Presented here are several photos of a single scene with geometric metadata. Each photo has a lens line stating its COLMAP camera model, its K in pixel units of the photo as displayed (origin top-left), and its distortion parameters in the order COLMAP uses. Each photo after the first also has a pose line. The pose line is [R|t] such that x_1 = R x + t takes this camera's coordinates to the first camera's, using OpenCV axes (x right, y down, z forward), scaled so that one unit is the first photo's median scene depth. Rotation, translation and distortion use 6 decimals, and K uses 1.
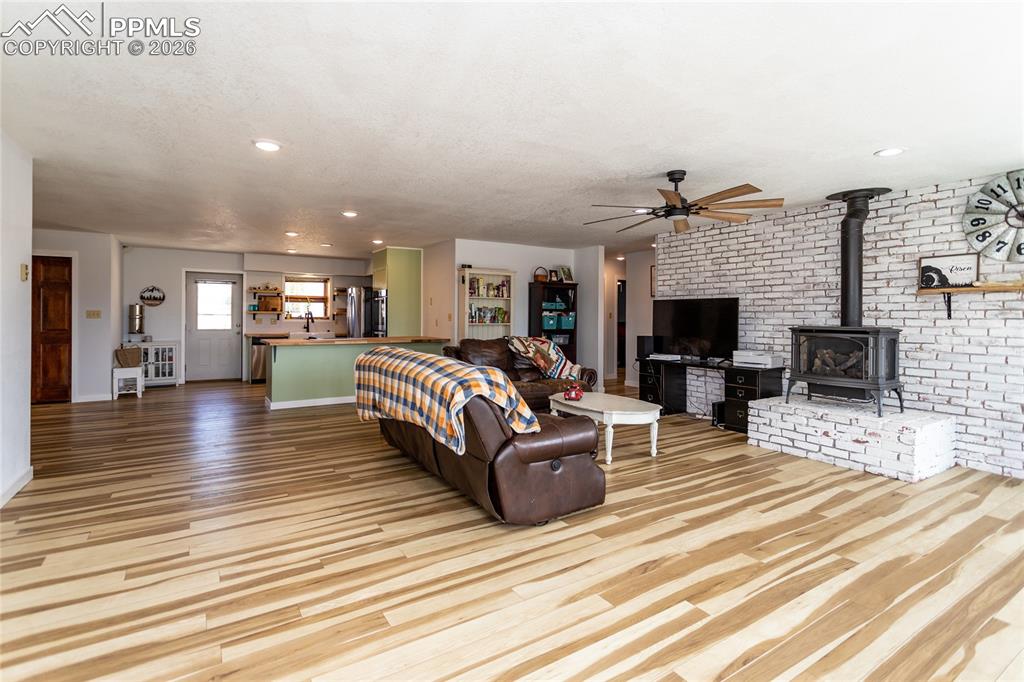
lens RADIAL K [[503.7, 0, 506.1], [0, 503.7, 326.9], [0, 0, 1]] dist [0.000259, 0.000299]
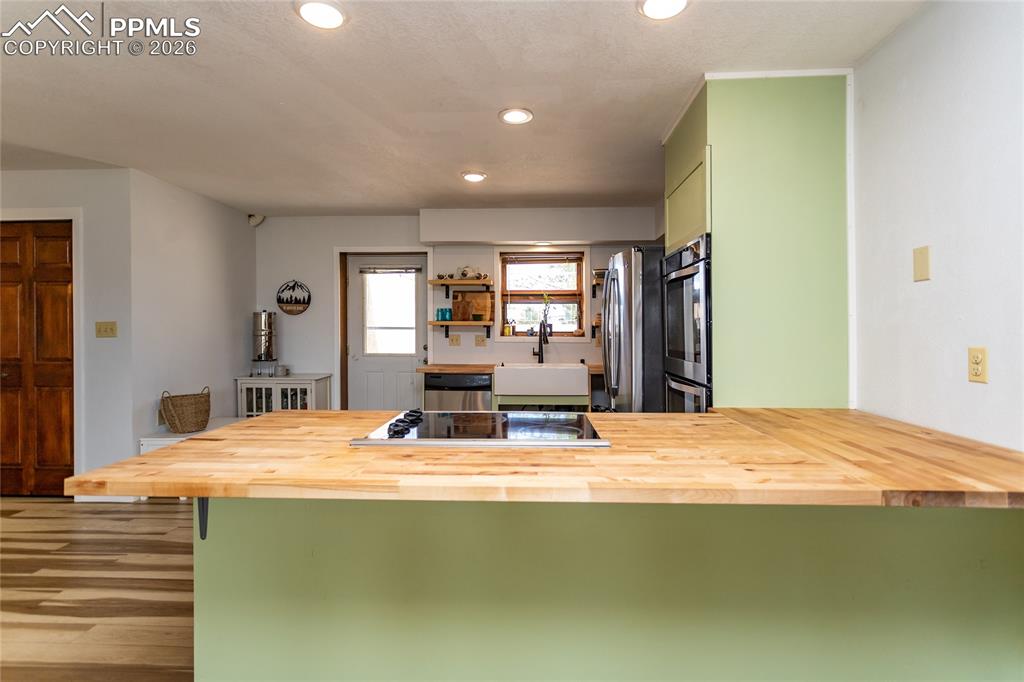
lens RADIAL K [[503.7, 0, 506.1], [0, 503.7, 326.9], [0, 0, 1]] dist [0.000259, 0.000299]
pose [[0.820809, -0.002621, -0.571196, -0.107780], [-0.007179, 0.999863, -0.014905, -0.013038], [0.571157, 0.016335, 0.820678, 0.443334]]
